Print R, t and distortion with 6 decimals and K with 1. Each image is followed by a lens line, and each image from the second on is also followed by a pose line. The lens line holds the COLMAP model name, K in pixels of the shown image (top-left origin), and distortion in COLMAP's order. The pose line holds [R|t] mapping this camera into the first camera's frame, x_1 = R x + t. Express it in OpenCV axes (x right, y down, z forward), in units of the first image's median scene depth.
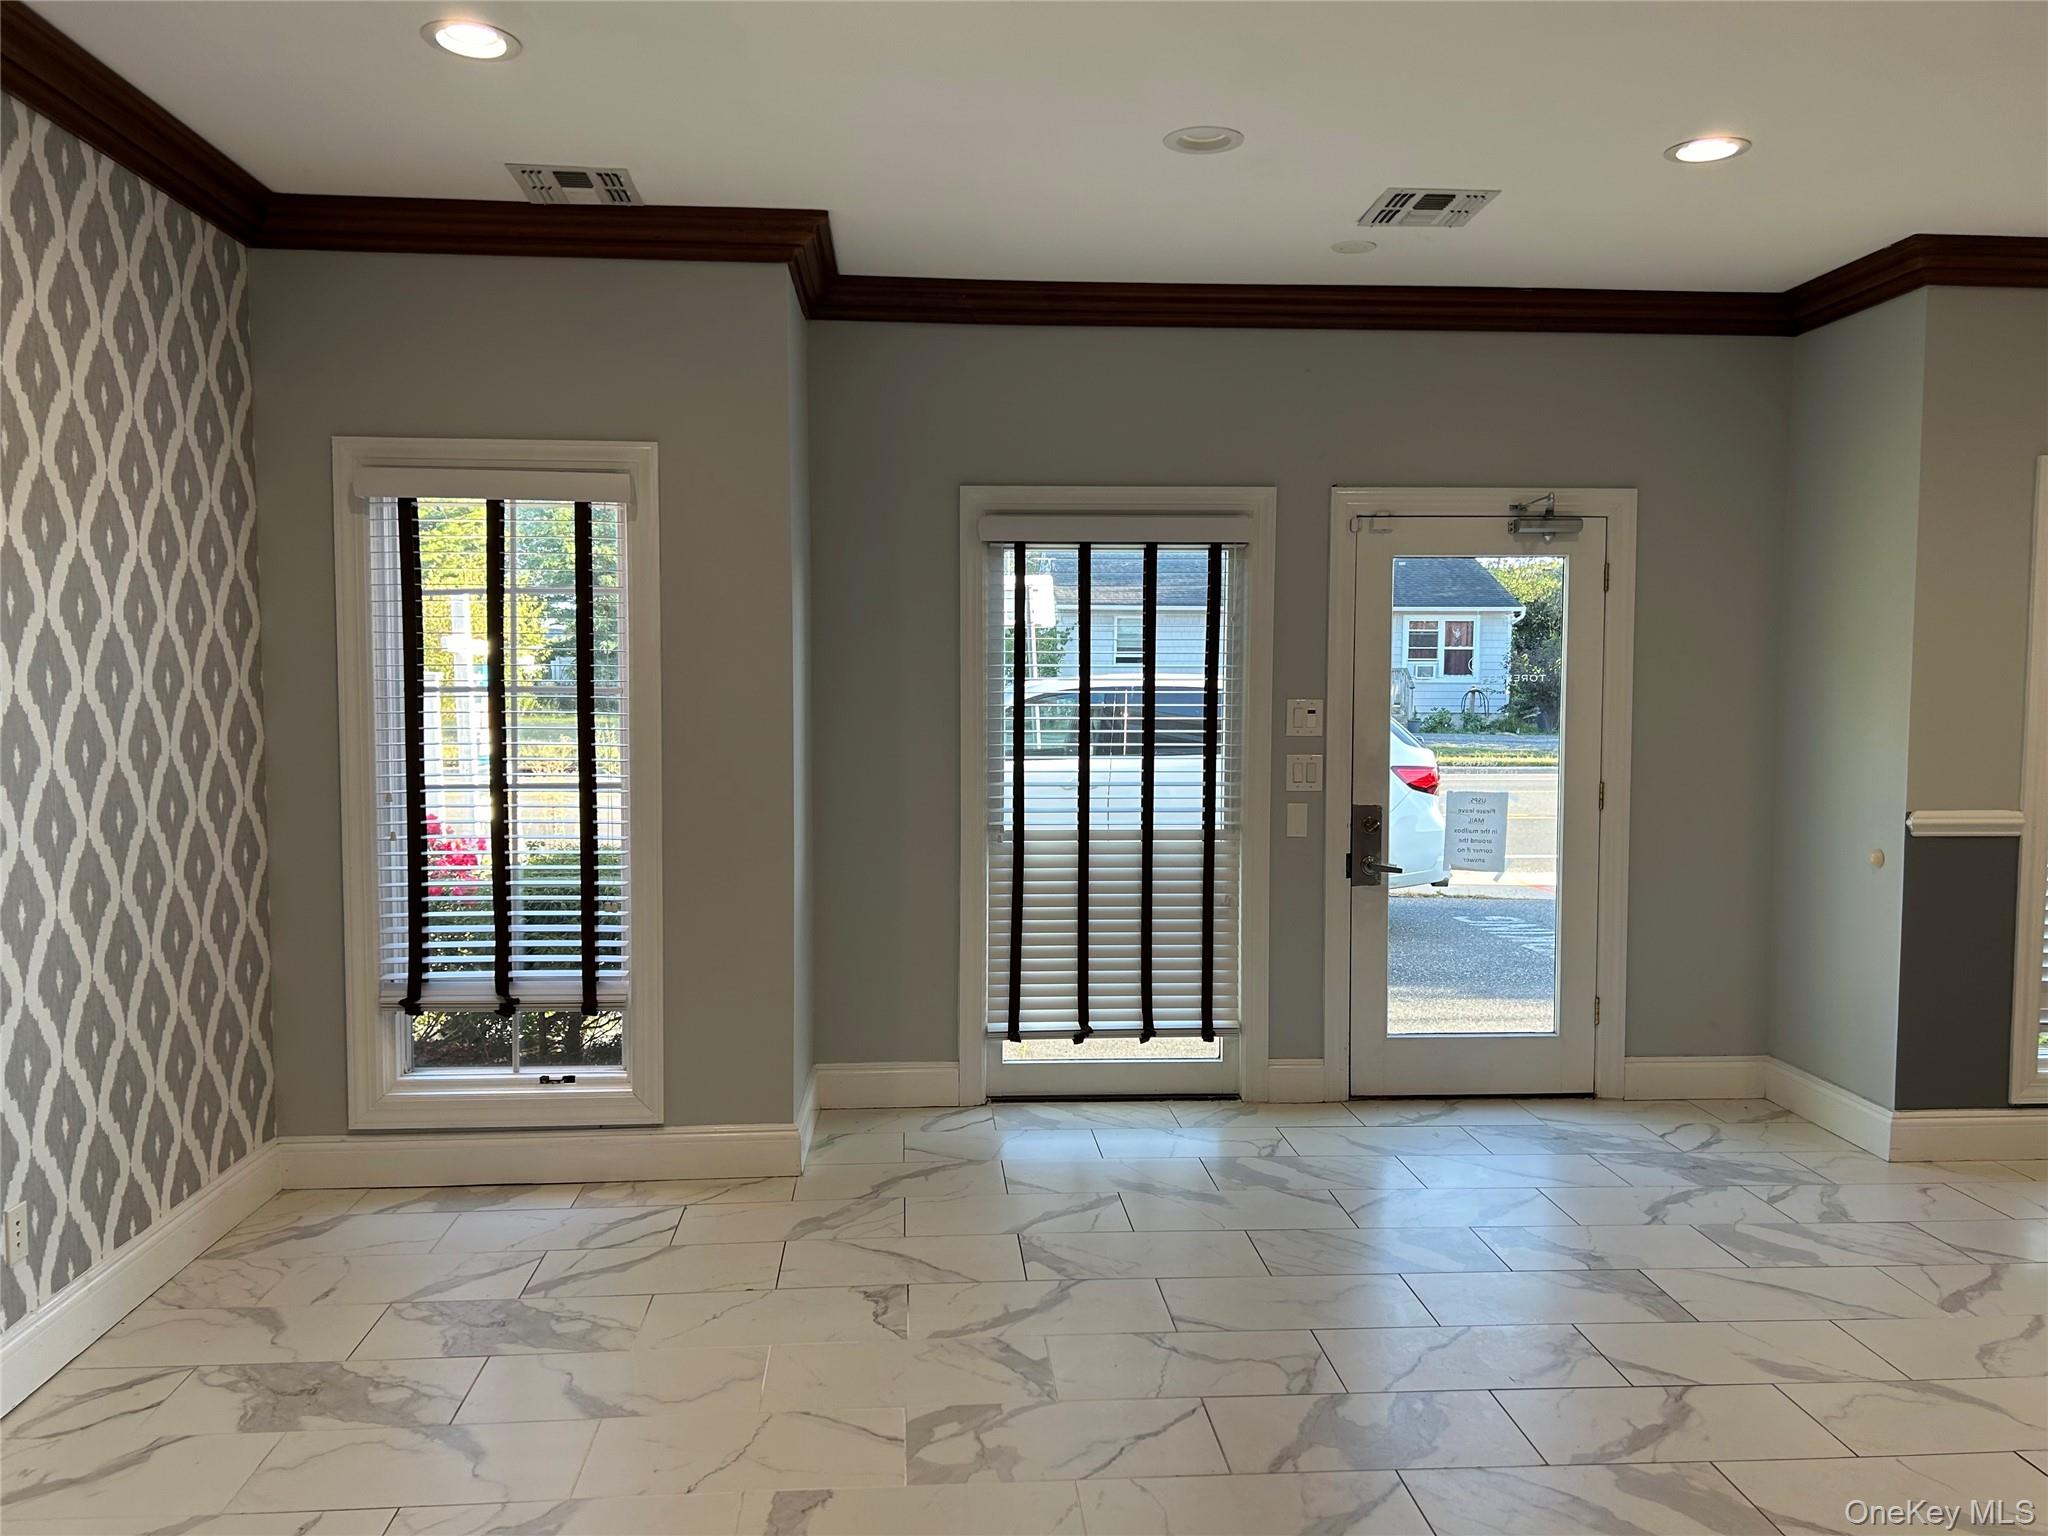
lens RADIAL K [[1540.1, 0, 1014.7], [0, 1540.1, 770.2], [0, 0, 1]] dist [0.071995, -0.070119]
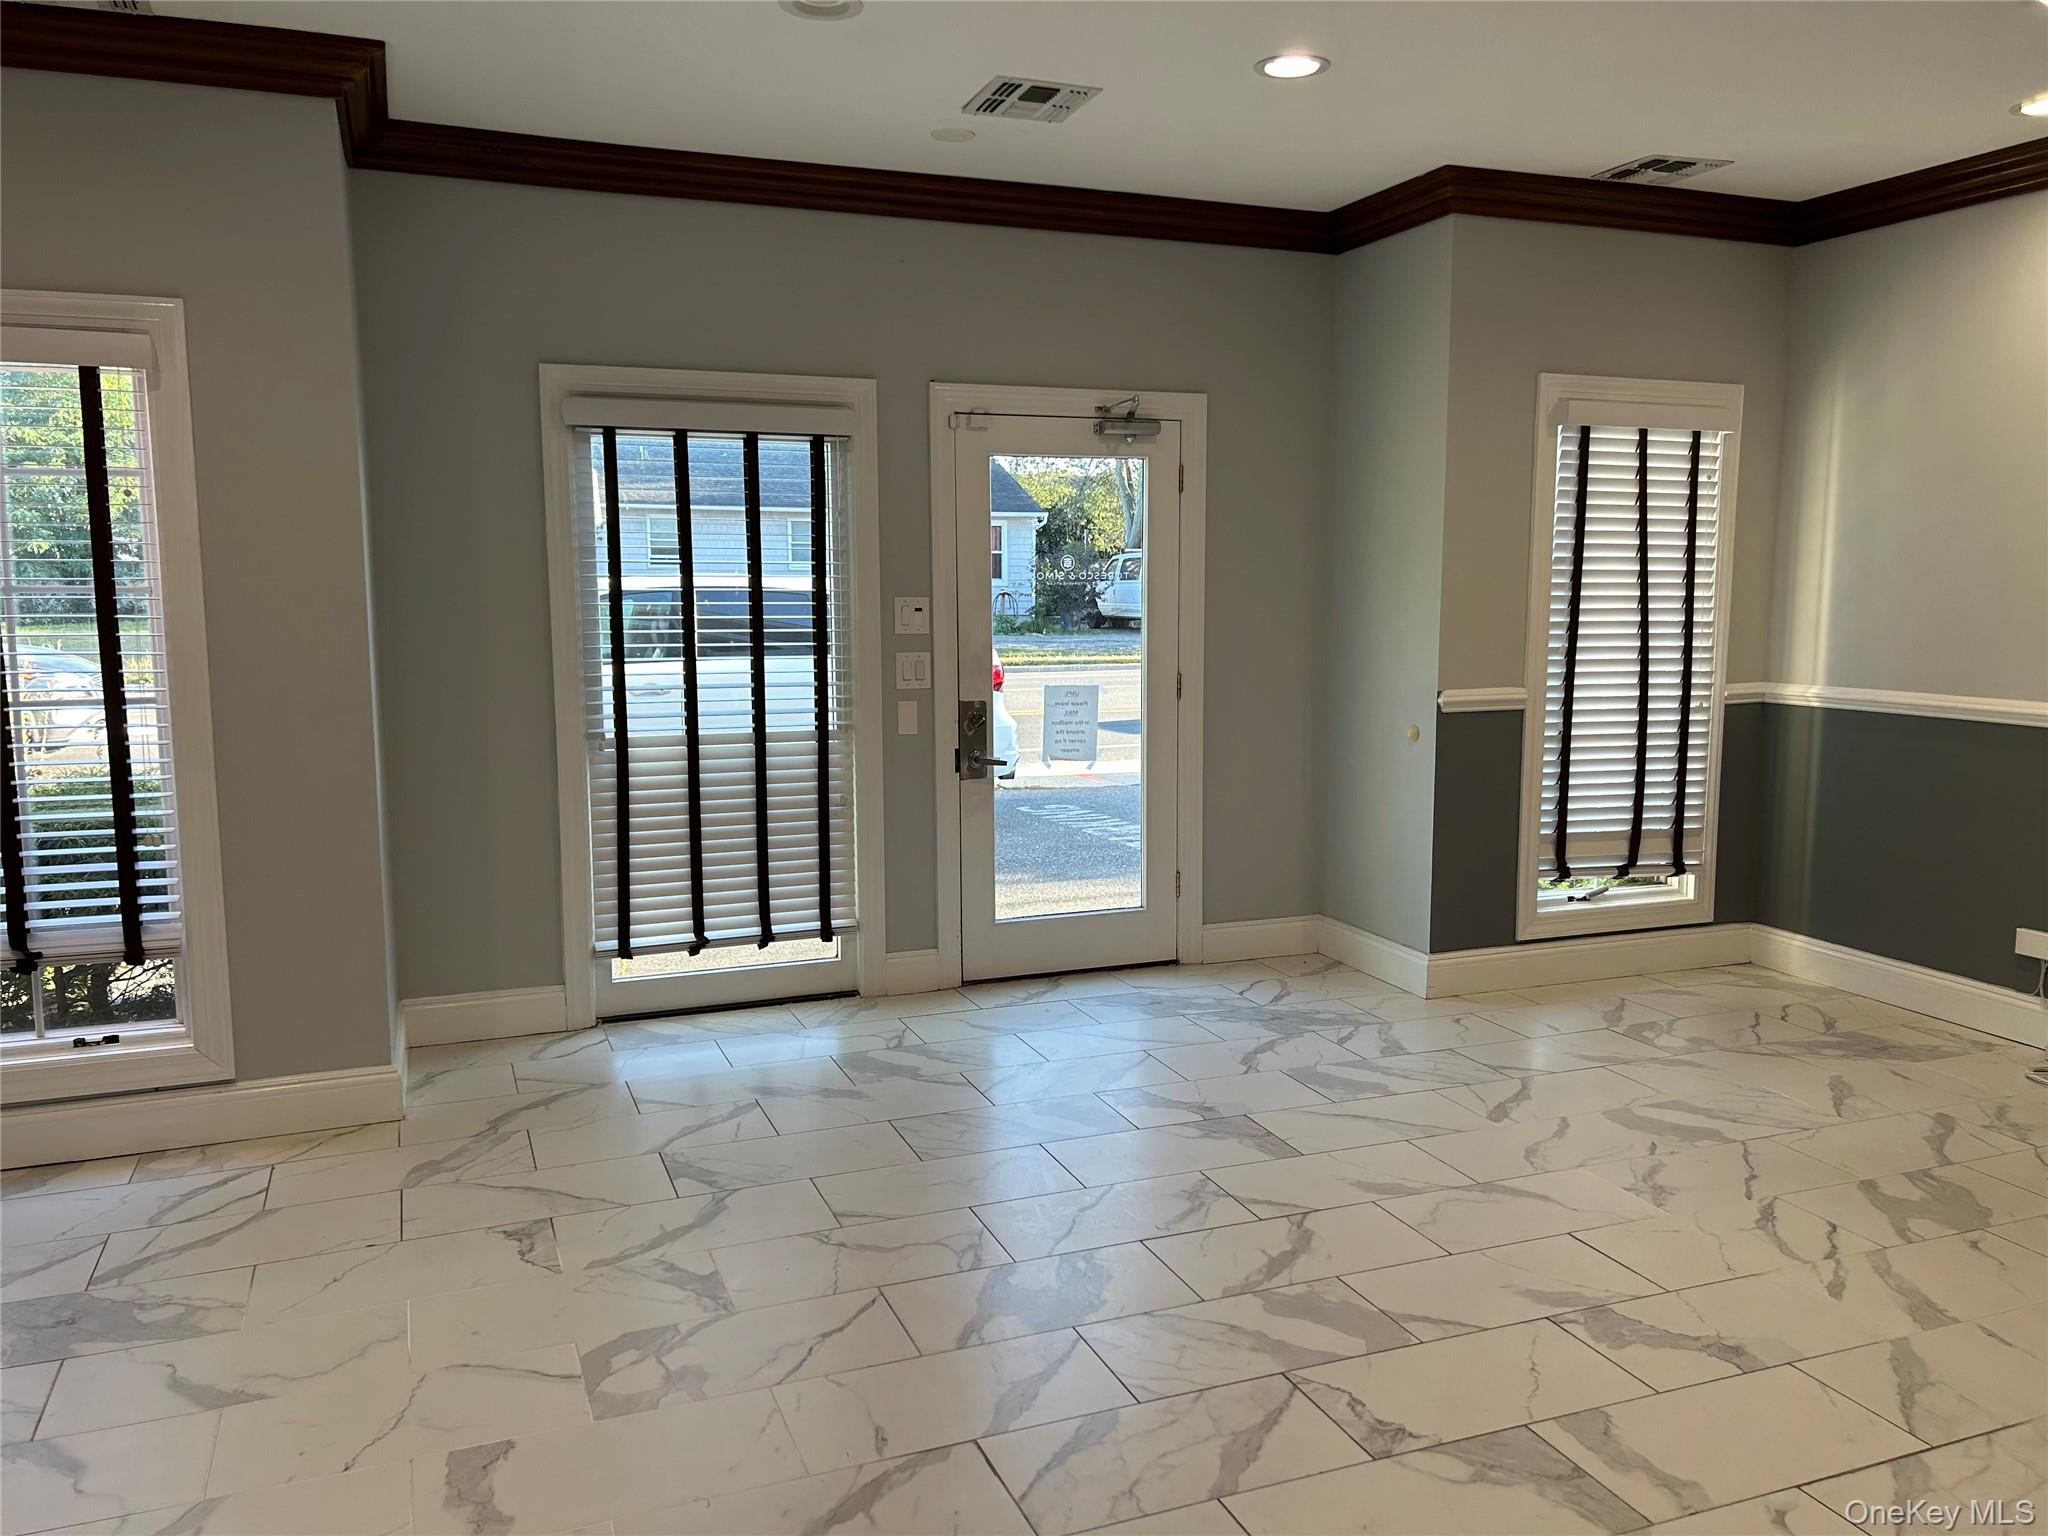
lens RADIAL K [[1540.1, 0, 1011.3], [0, 1540.1, 769.9], [0, 0, 1]] dist [0.071995, -0.070119]
pose [[0.955524, -0.042207, 0.291877, -0.055600], [0.024209, 0.997591, 0.065003, 0.003388], [-0.293917, -0.055046, 0.954245, 0.022940]]
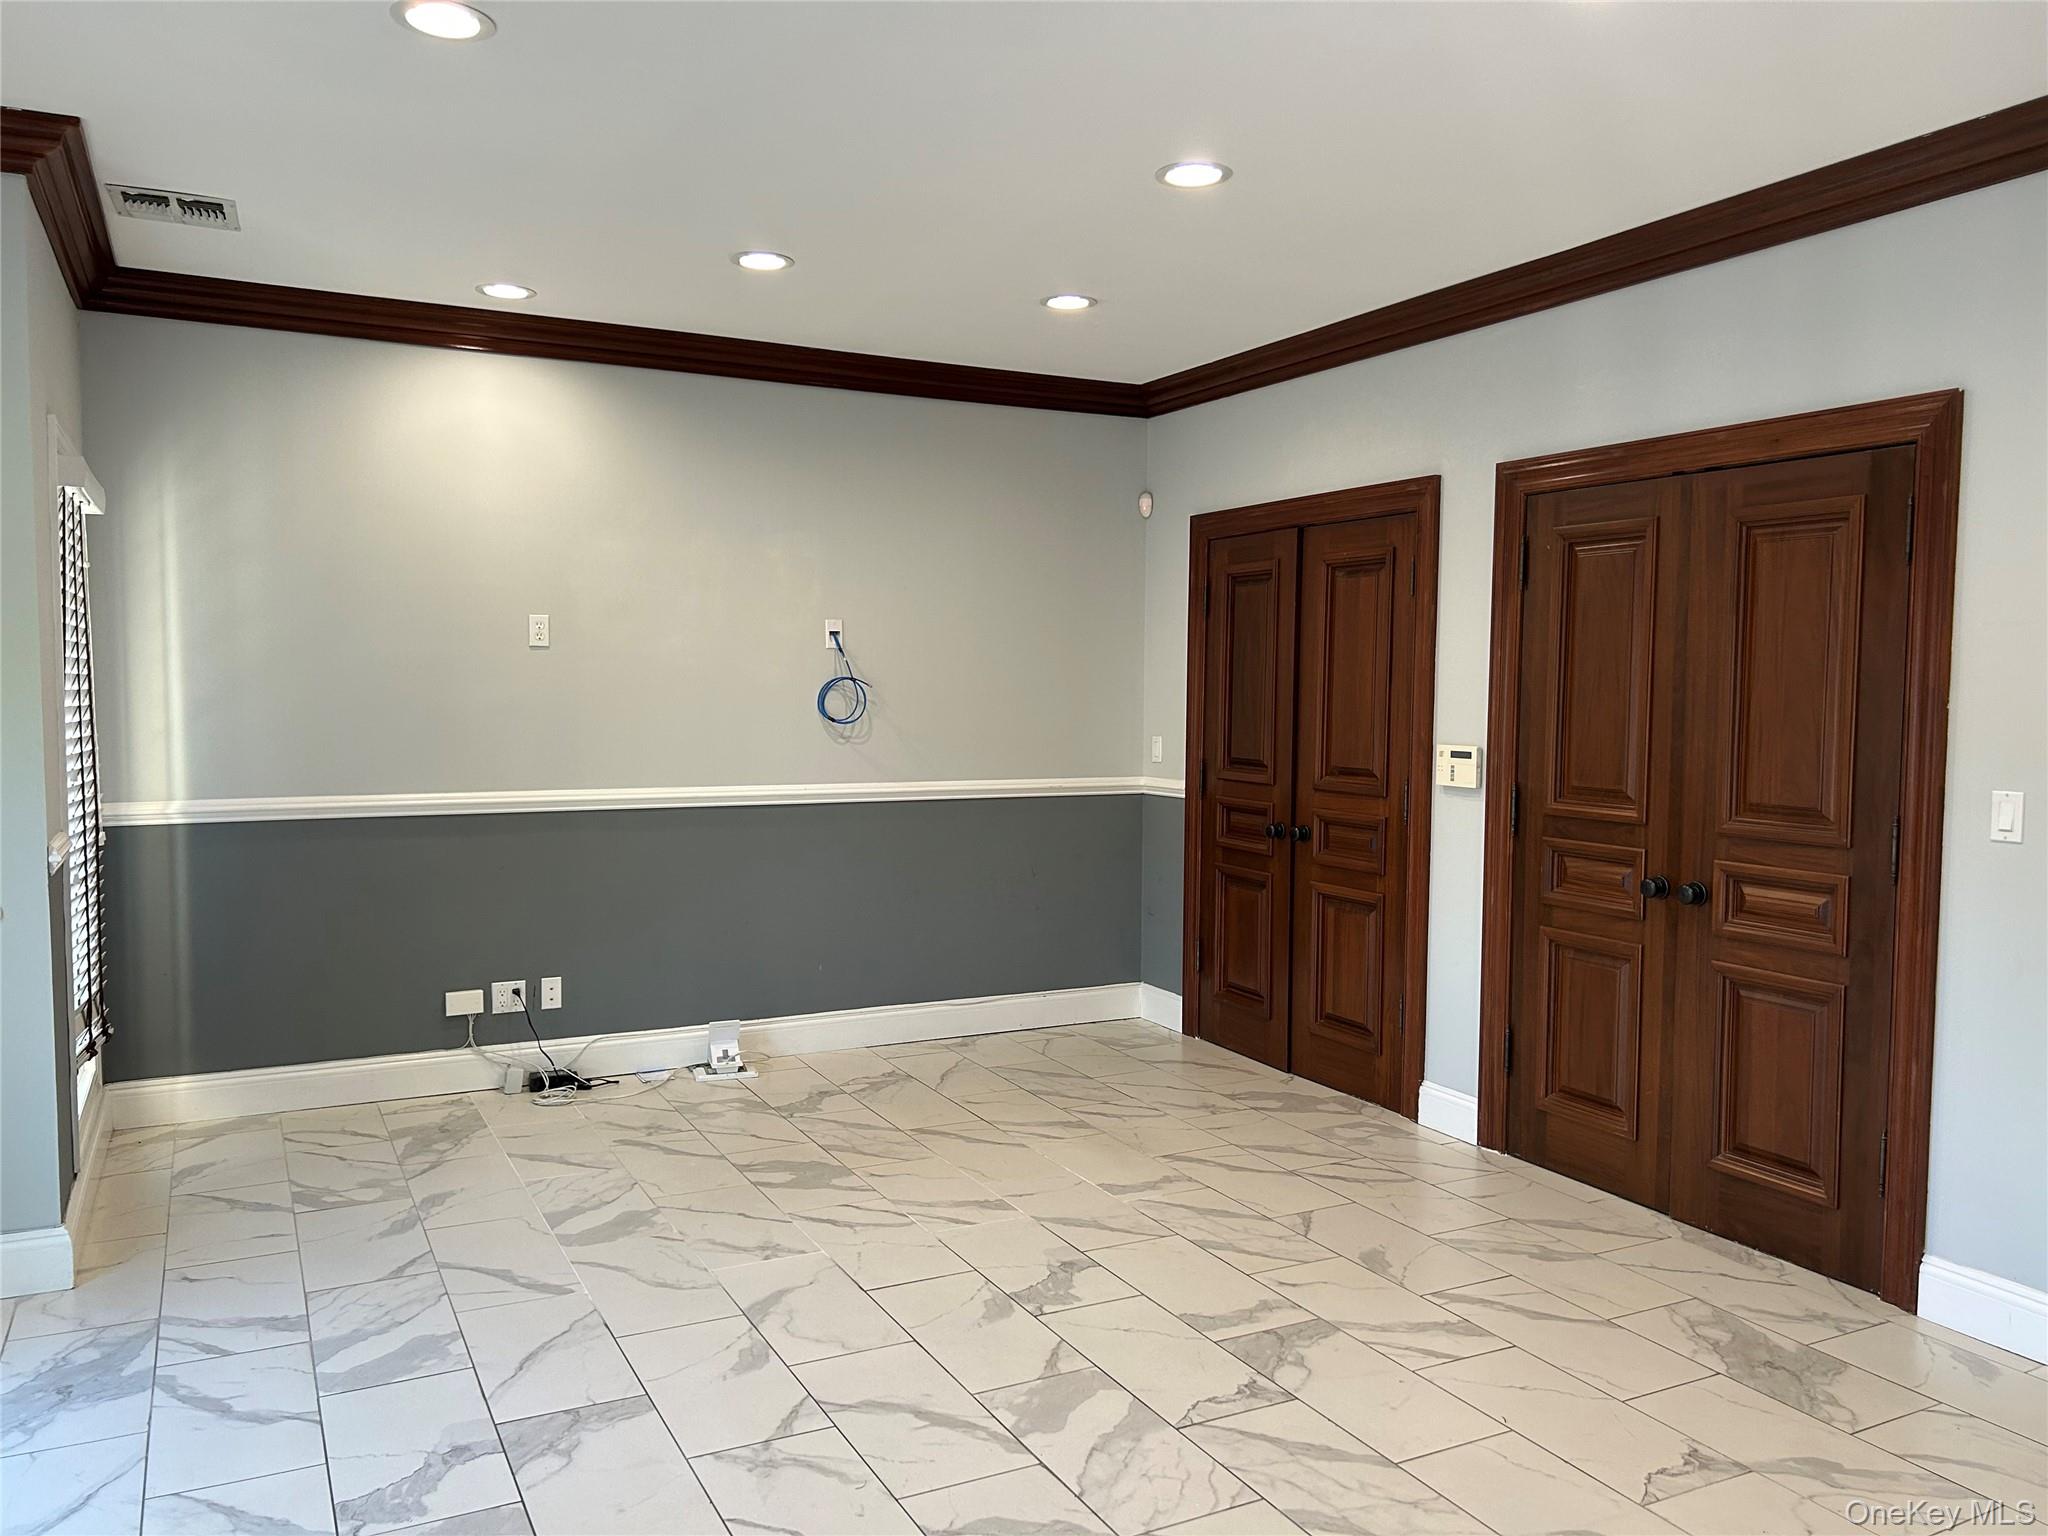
lens RADIAL K [[1540.1, 0, 1021.0], [0, 1540.1, 765.4], [0, 0, 1]] dist [0.071995, -0.070119]
pose [[-0.398411, -0.060300, 0.915223, -0.364471], [0.047343, 0.995154, 0.086176, -0.062533], [-0.915984, 0.077663, -0.393626, 0.907885]]
